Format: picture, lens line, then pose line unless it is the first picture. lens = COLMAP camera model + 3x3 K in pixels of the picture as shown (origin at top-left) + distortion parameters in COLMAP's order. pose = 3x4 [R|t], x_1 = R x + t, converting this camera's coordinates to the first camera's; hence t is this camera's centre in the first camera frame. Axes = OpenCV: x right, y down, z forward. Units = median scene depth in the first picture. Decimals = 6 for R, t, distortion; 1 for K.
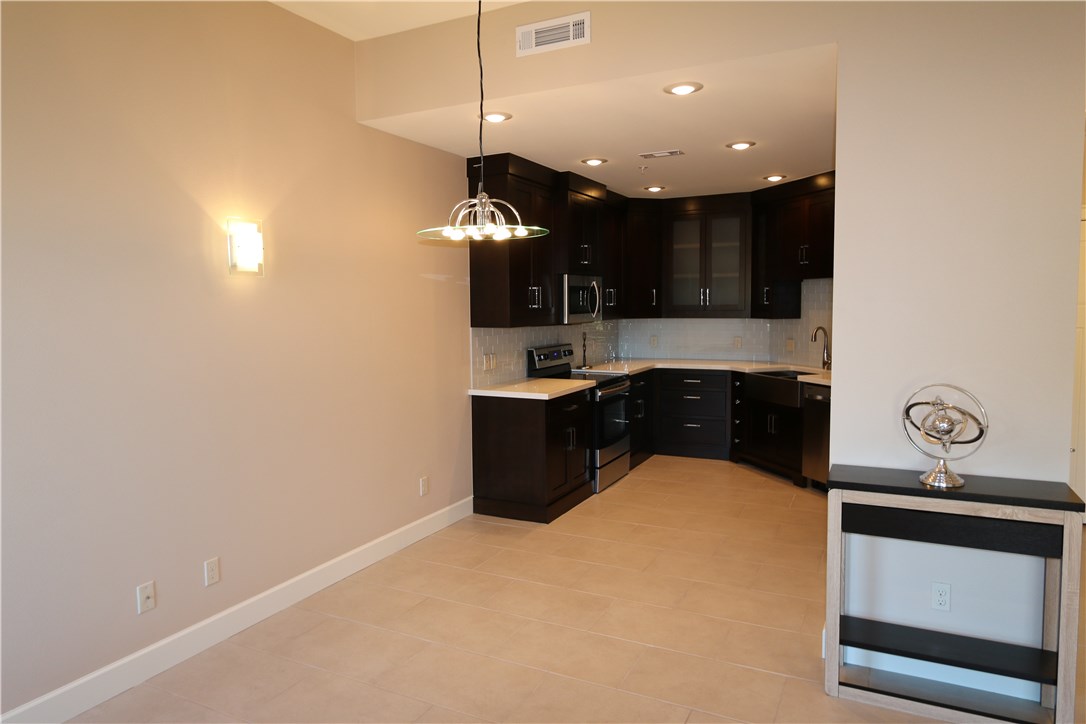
lens RADIAL K [[690.7, 0, 541.9], [0, 690.7, 357.2], [0, 0, 1]] dist [-0.004344, 0.002083]
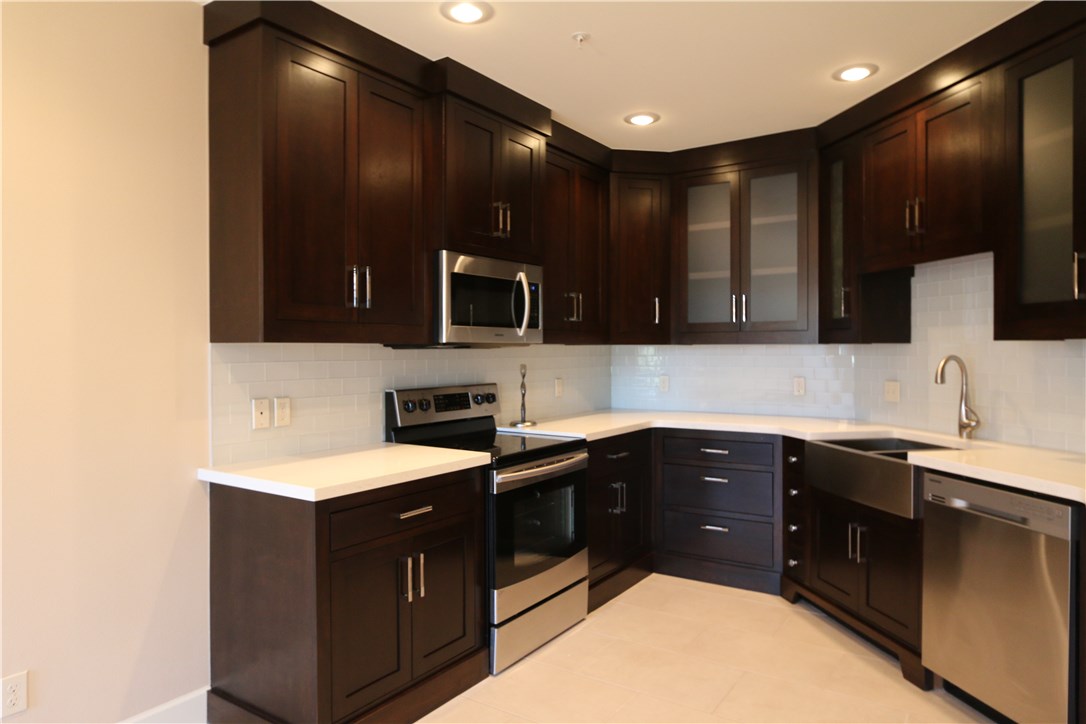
lens RADIAL K [[690.7, 0, 538.9], [0, 690.7, 356.2], [0, 0, 1]] dist [-0.004344, 0.002083]
pose [[0.991378, 0.008261, -0.130773, 0.159407], [-0.017275, 0.997540, -0.067944, -0.003215], [0.129890, 0.069617, 0.989081, 0.436571]]
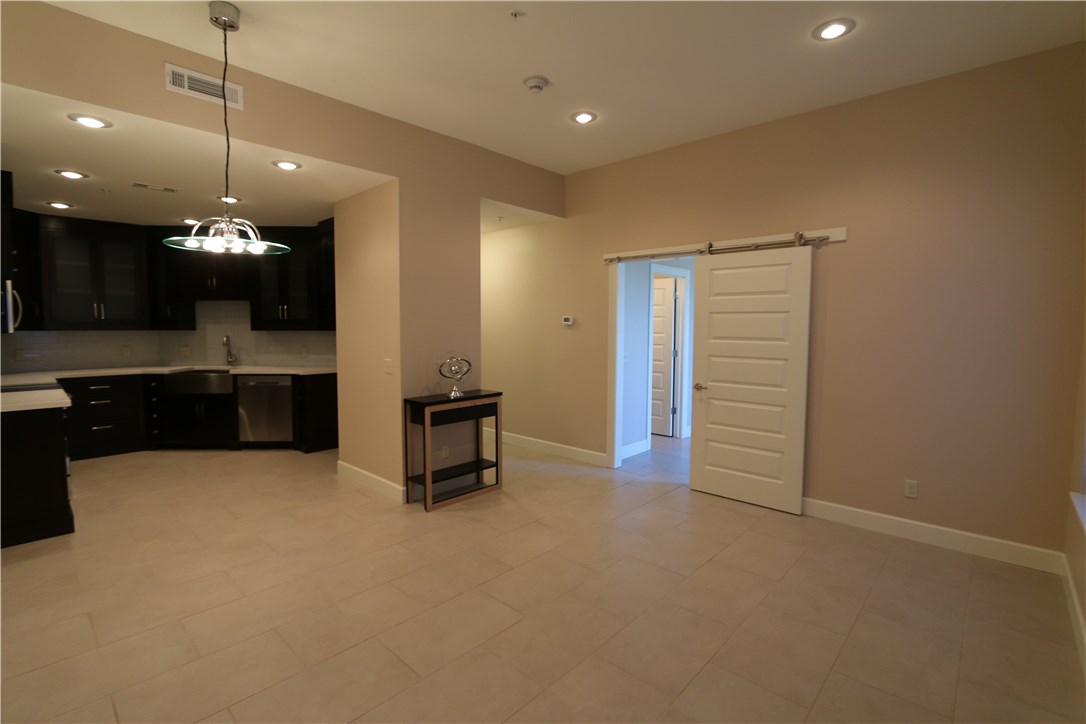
lens RADIAL K [[497.1, 0, 535.9], [0, 497.1, 361.5], [0, 0, 1]] dist [-0.006141, -0.000640]
pose [[0.279125, -0.057764, 0.958516, -0.372402], [0.067365, 0.996908, 0.040460, 0.009519], [-0.957889, 0.053277, 0.282153, 0.119171]]
